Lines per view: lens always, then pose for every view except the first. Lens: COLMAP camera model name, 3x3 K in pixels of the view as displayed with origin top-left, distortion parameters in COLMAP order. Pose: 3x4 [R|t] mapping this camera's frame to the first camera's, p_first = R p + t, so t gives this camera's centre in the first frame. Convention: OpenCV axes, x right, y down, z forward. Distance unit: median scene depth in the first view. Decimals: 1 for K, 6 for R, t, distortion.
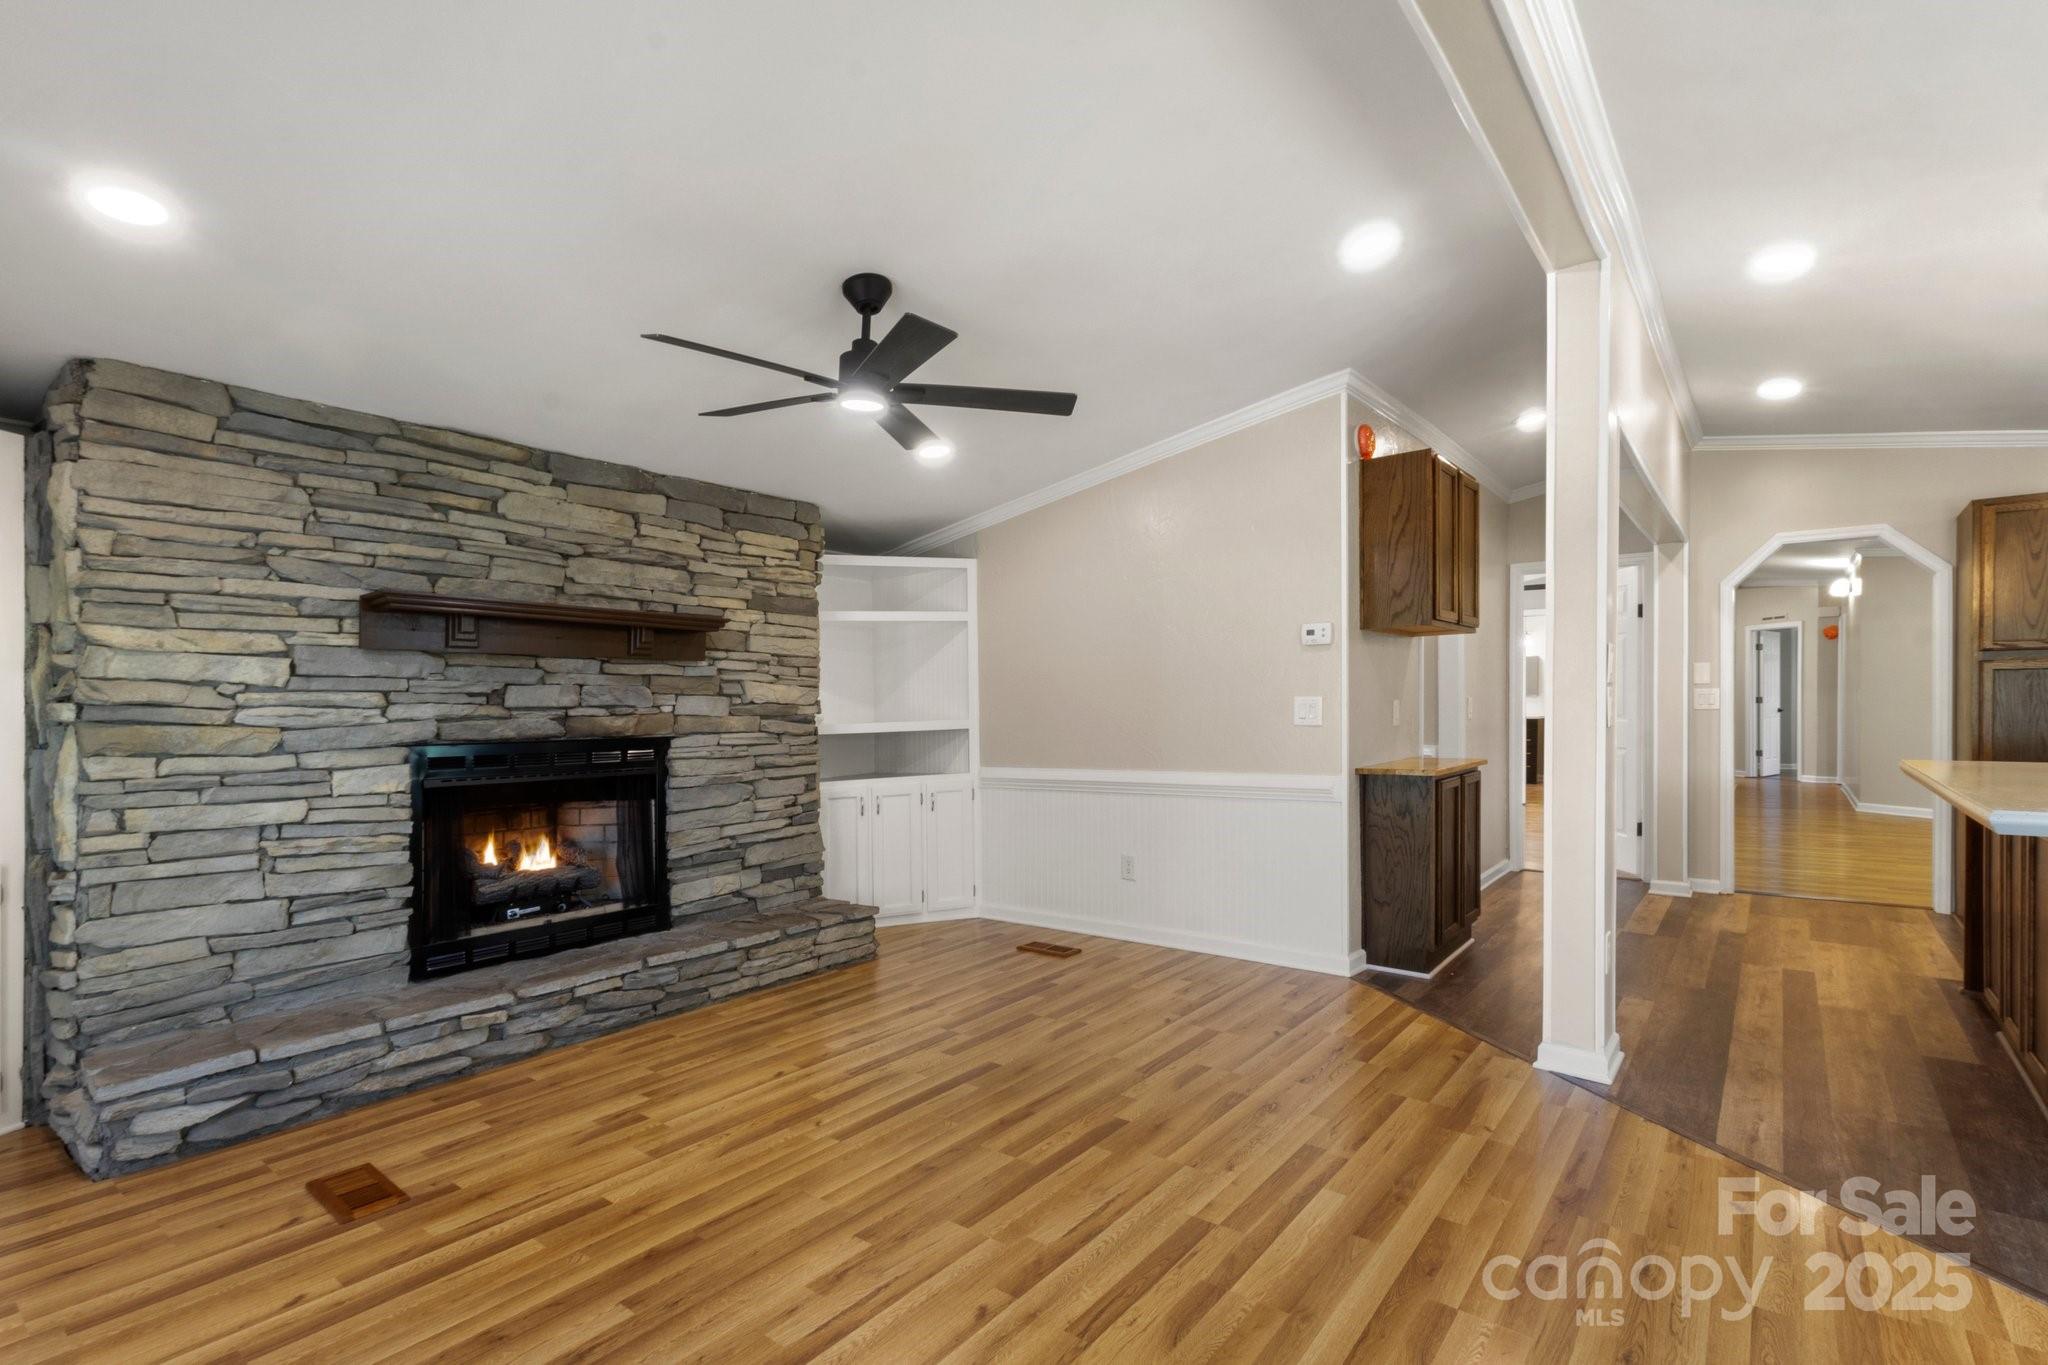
lens RADIAL K [[949.9, 0, 1013.7], [0, 949.9, 688.9], [0, 0, 1]] dist [0.007274, -0.001575]
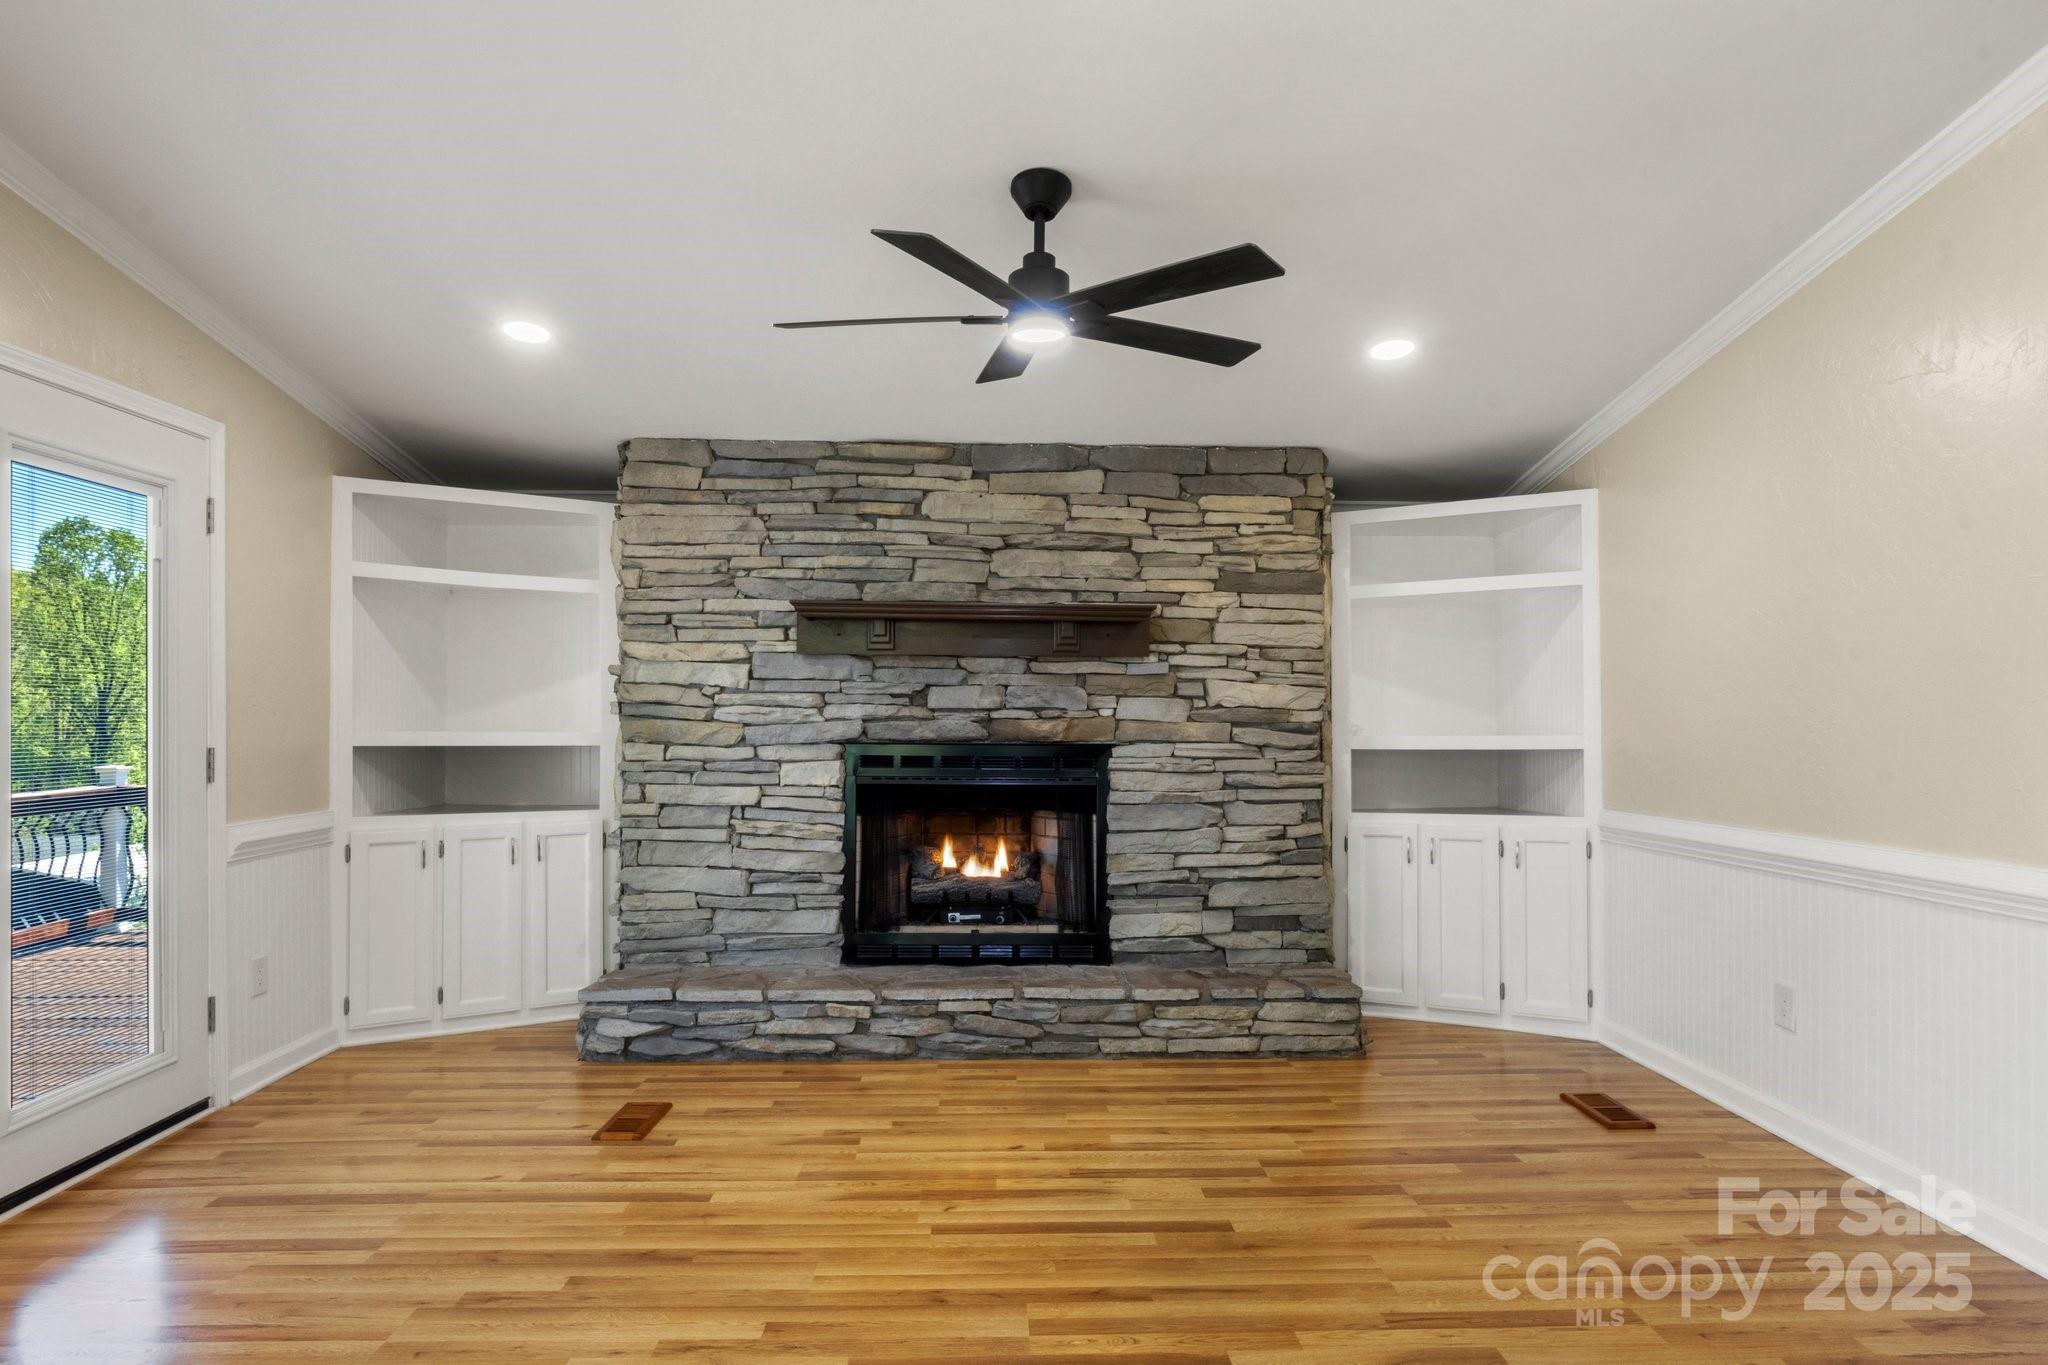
lens RADIAL K [[1152.4, 0, 1017.6], [0, 1152.4, 685.8], [0, 0, 1]] dist [-0.016301, 0.000338]
pose [[0.652100, -0.004086, -0.758122, 0.482515], [0.002581, 0.999992, -0.003171, -0.000262], [0.758128, 0.000111, 0.652105, 0.308925]]
